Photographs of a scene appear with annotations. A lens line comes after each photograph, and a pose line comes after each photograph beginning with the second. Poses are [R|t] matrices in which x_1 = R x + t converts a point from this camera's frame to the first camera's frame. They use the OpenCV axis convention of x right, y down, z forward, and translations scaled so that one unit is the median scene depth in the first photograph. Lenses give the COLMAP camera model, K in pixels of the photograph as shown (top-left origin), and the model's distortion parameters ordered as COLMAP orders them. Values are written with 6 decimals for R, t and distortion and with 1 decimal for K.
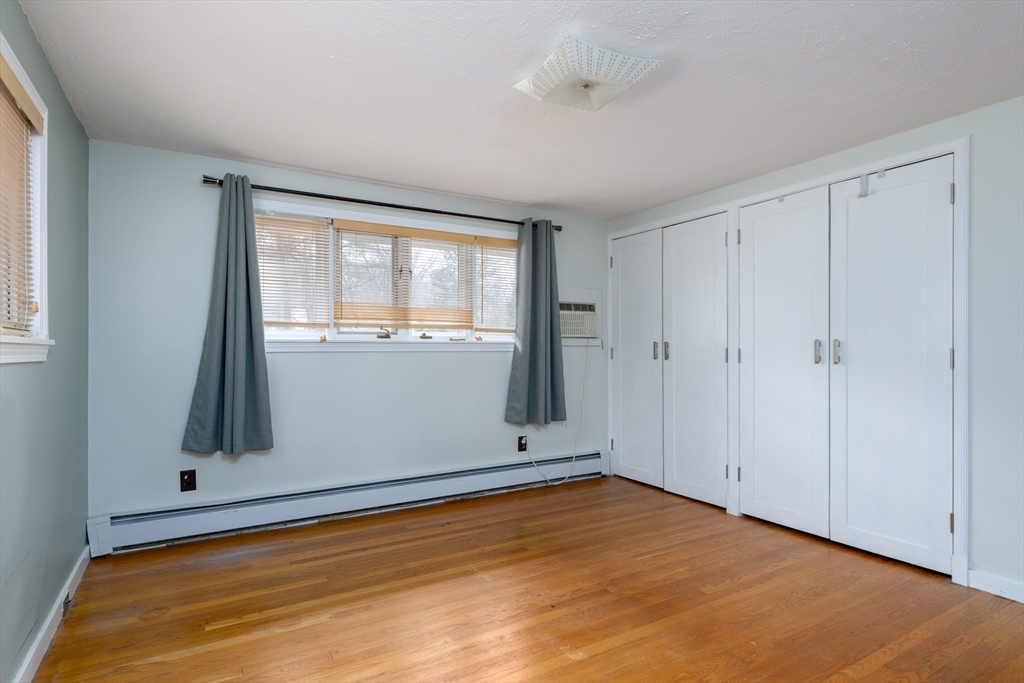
lens RADIAL K [[530.1, 0, 508.2], [0, 530.1, 345.1], [0, 0, 1]] dist [-0.000318, -0.001768]
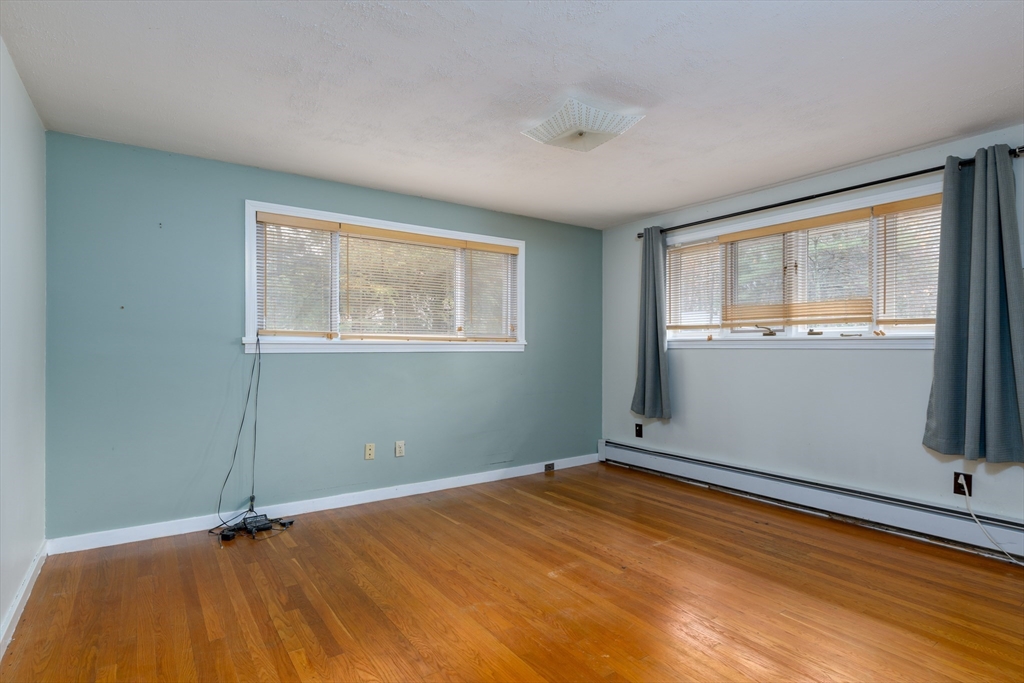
lens RADIAL K [[530.1, 0, 502.8], [0, 530.1, 343.3], [0, 0, 1]] dist [-0.000318, -0.001768]
pose [[0.068195, -0.004397, -0.997662, 0.765781], [0.009009, 0.999952, -0.003792, 0.001127], [0.997631, -0.008730, 0.068231, 0.411412]]
